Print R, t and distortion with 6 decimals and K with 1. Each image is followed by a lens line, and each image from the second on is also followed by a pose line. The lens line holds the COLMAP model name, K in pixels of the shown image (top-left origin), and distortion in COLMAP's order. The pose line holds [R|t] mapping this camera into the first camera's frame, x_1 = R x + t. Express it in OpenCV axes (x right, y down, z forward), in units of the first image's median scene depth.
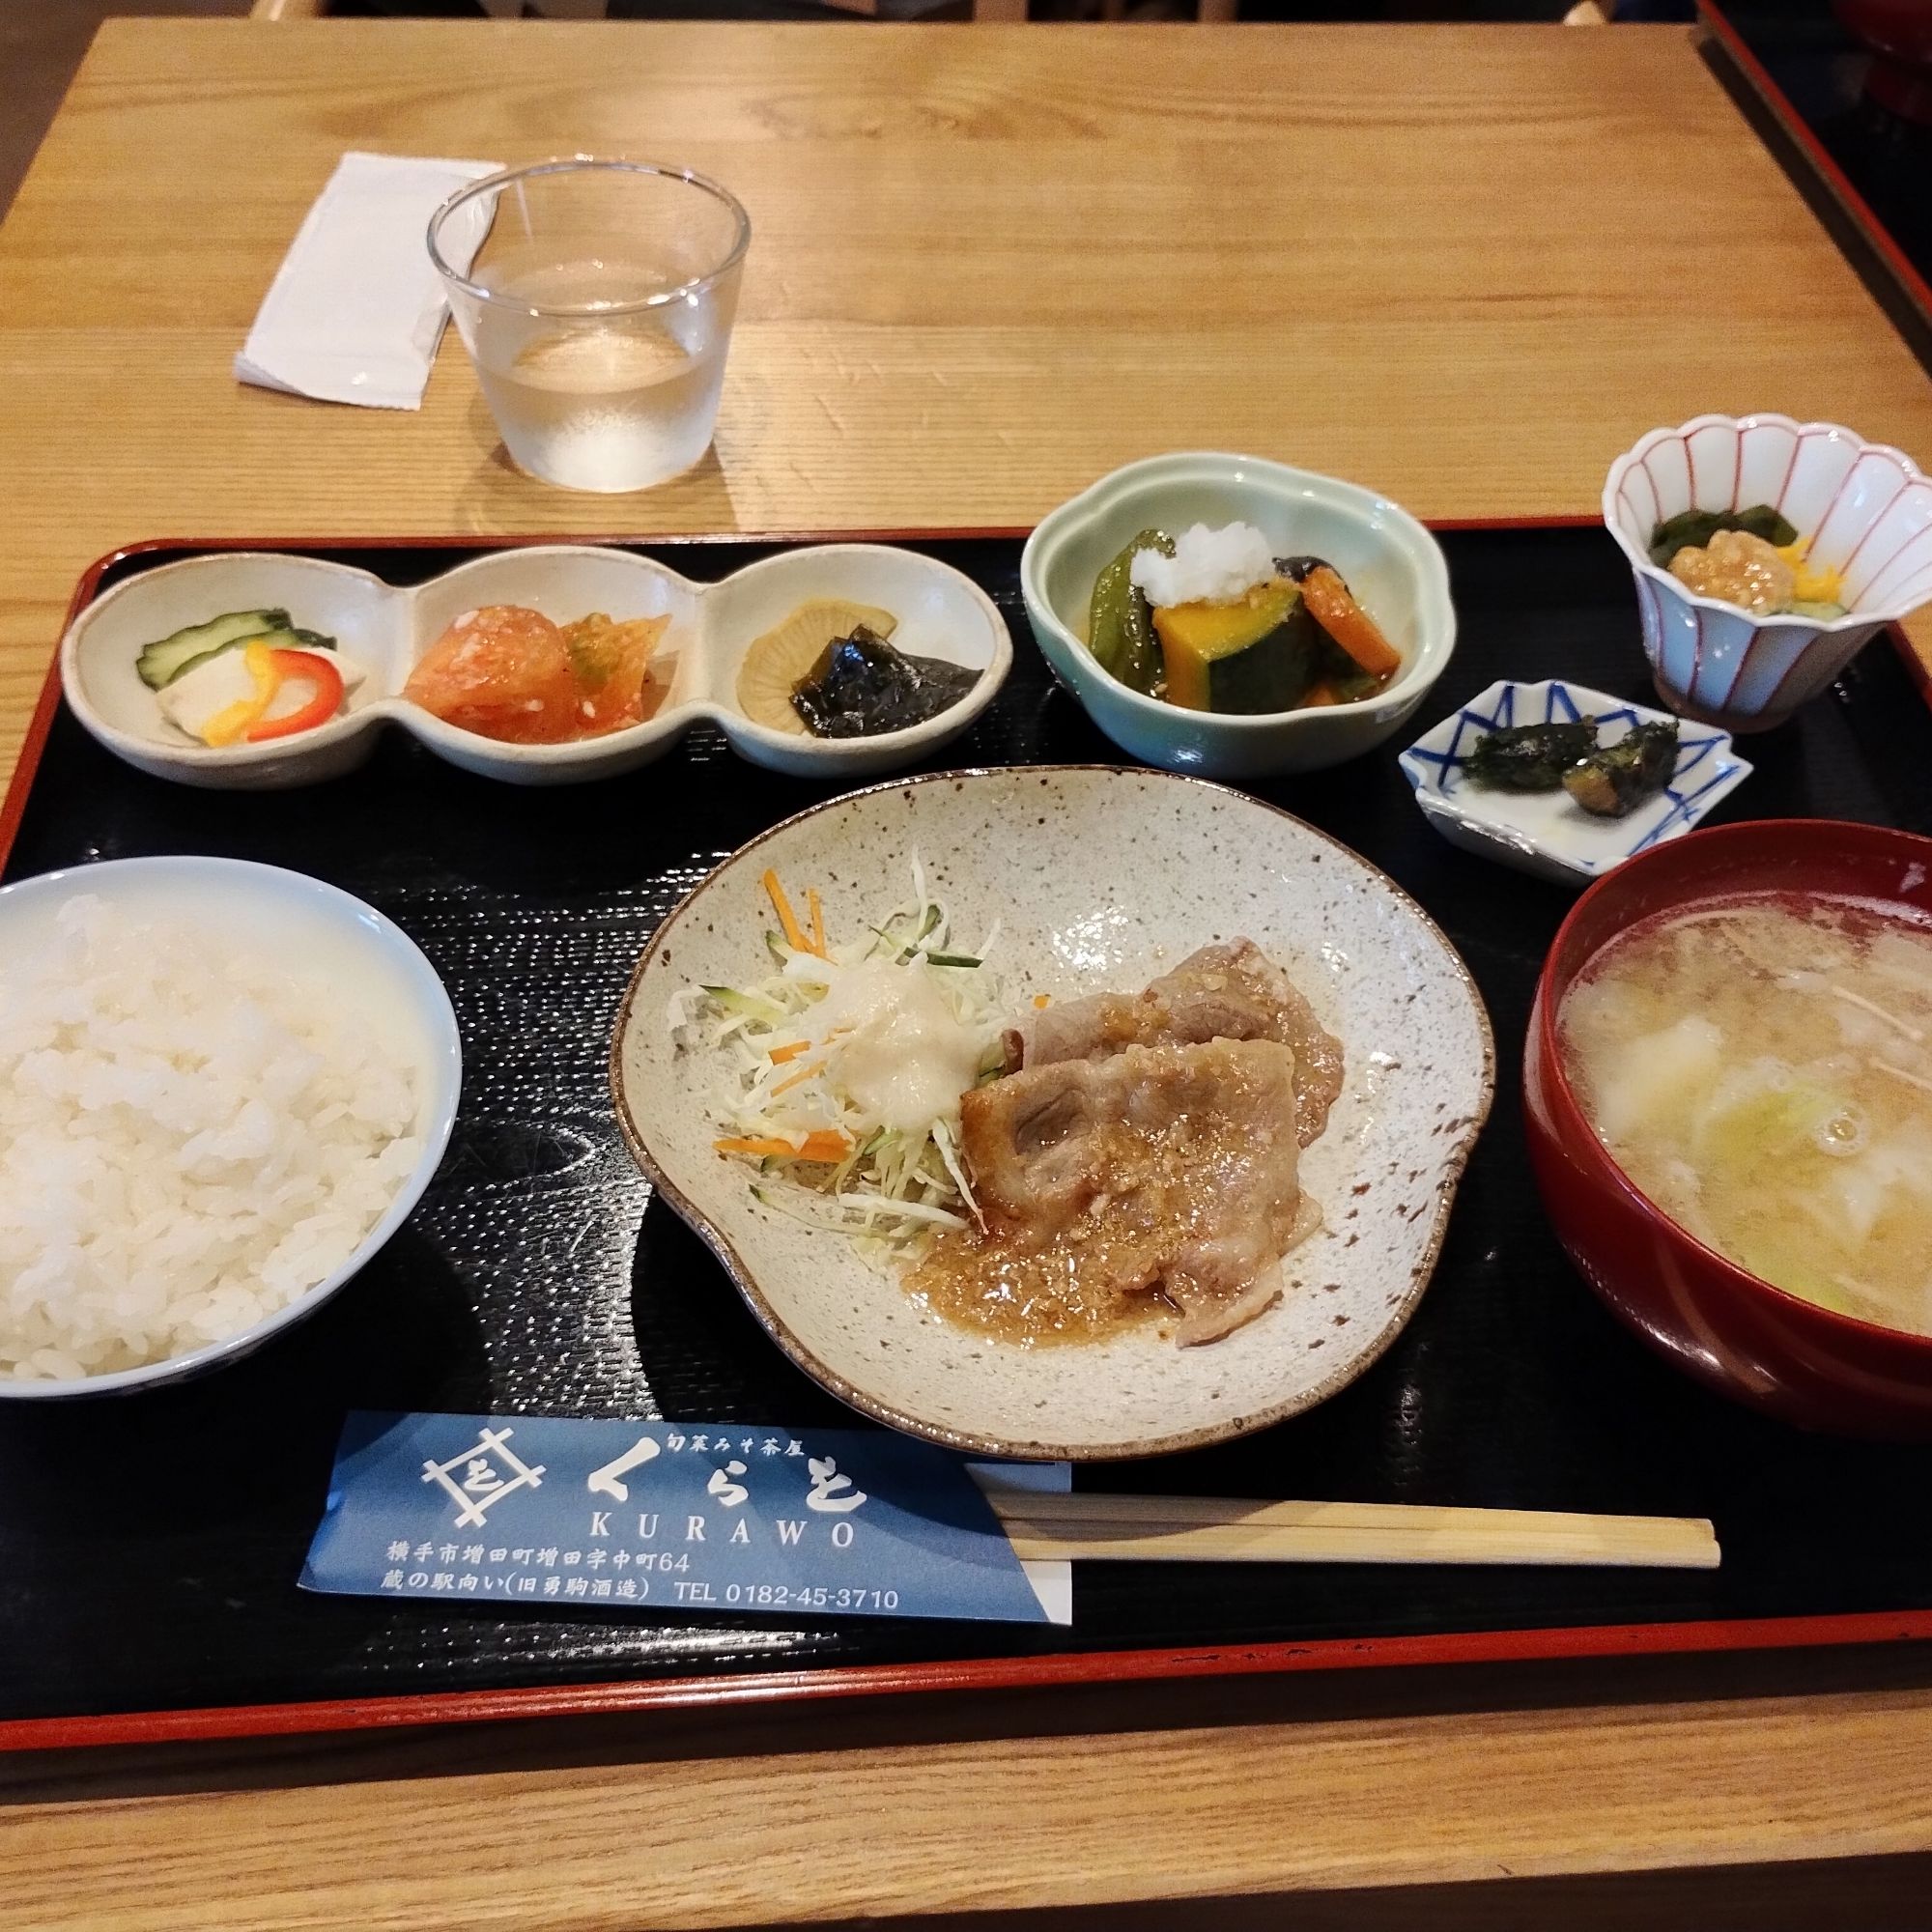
lens RADIAL K [[2129.6, 0, 966.0], [0, 2129.6, 966.0], [0, 0, 1]] dist [0.061466, -0.097697]
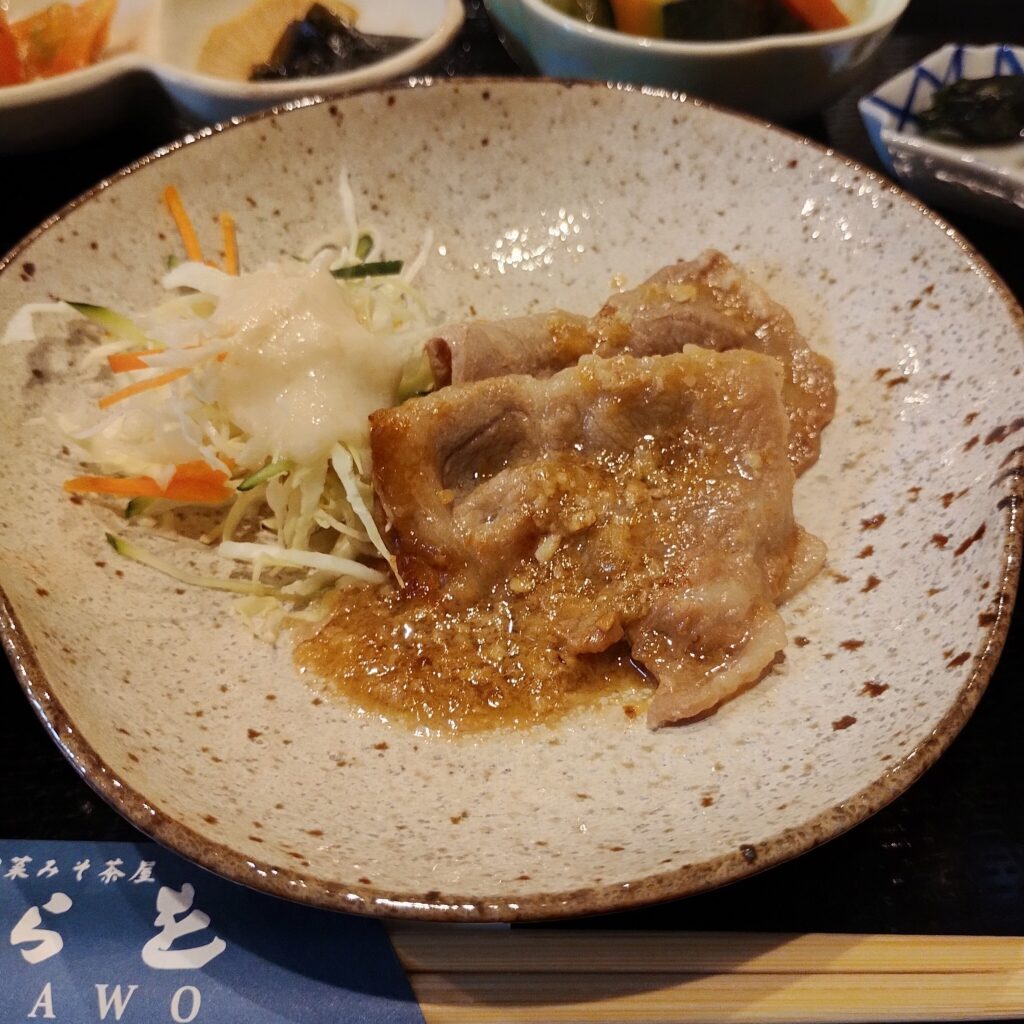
lens RADIAL K [[1160.1, 0, 513.2], [0, 1160.1, 529.7], [0, 0, 1]] dist [0.013669, -0.028330]
pose [[0.999742, -0.022556, -0.002616, 0.049492], [0.022649, 0.998774, 0.044021, 0.082649], [0.001620, -0.044069, 0.999027, 0.547698]]
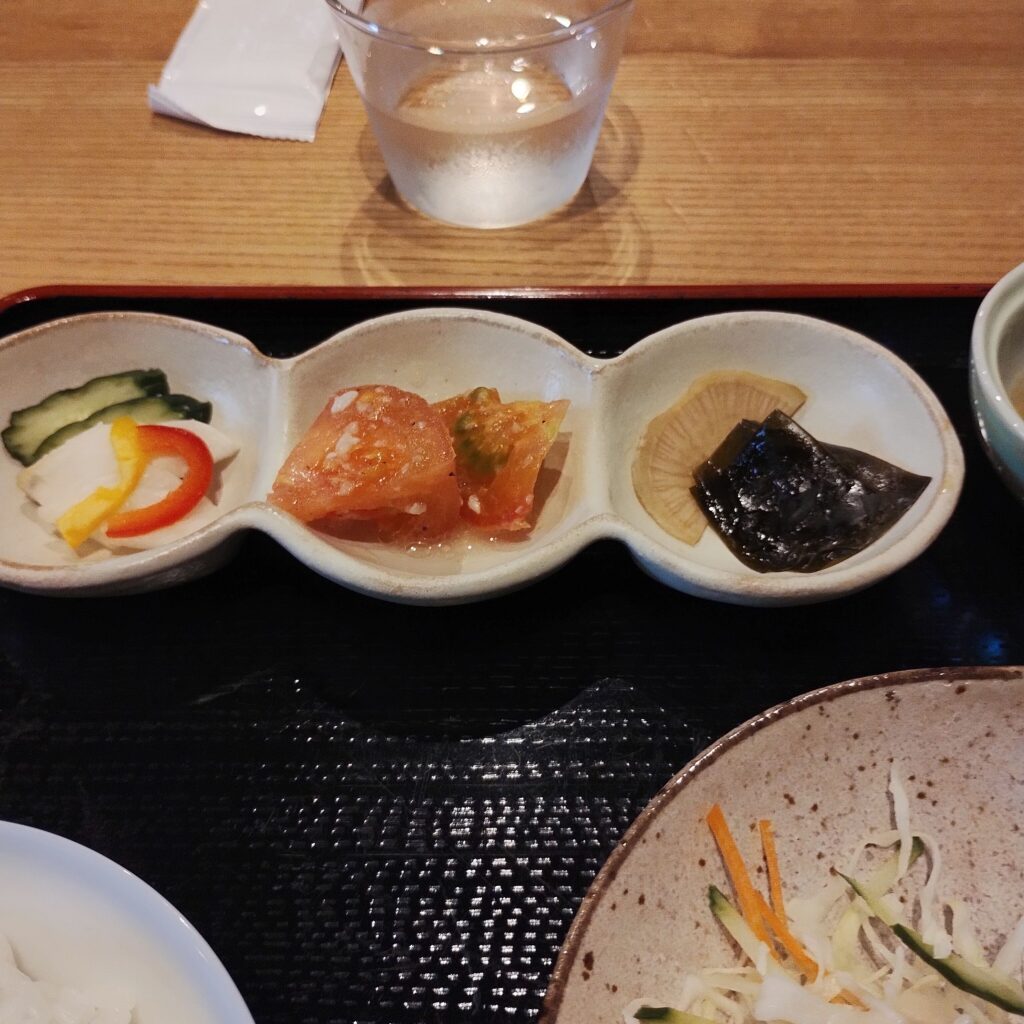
lens RADIAL K [[1128.7, 0, 512.0], [0, 1128.7, 512.0], [0, 0, 1]] dist [0.061466, -0.097697]
pose [[0.994276, 0.041702, -0.098367, -0.137010], [-0.031941, 0.994594, 0.098801, -0.199079], [0.101955, -0.095094, 0.990233, 0.636426]]
